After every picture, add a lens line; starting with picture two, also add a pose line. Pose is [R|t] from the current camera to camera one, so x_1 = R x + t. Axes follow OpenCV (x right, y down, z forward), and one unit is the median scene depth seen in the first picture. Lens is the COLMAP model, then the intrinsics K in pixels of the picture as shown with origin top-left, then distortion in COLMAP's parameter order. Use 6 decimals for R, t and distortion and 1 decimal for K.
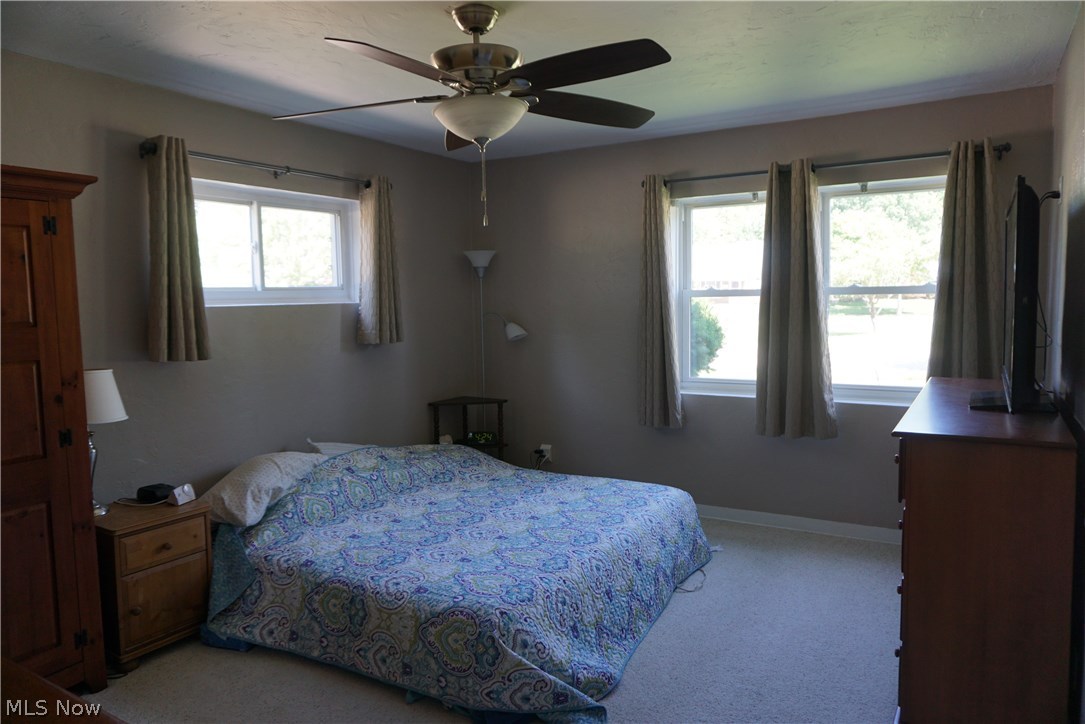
lens RADIAL K [[720.5, 0, 553.2], [0, 720.5, 352.7], [0, 0, 1]] dist [-0.059615, 0.040128]
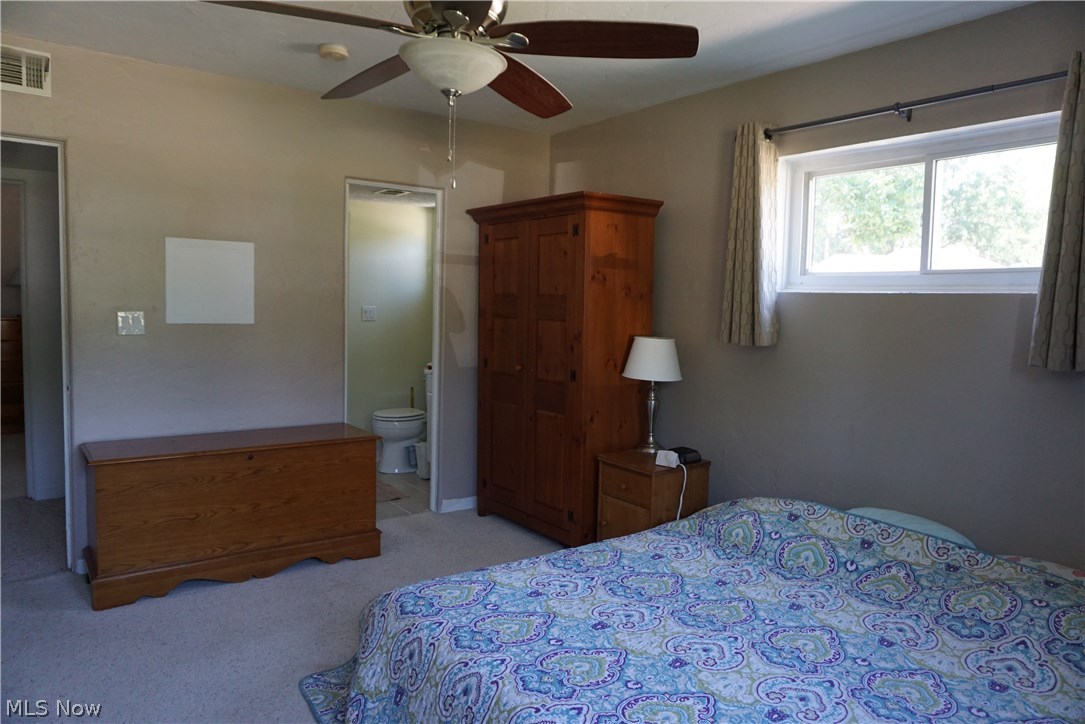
lens RADIAL K [[720.5, 0, 537.8], [0, 720.5, 372.2], [0, 0, 1]] dist [-0.059615, 0.040128]
pose [[-0.386540, 0.108327, -0.915889, 0.479828], [-0.082277, 0.985068, 0.151234, -0.071452], [0.918595, 0.133815, -0.371855, 1.003989]]
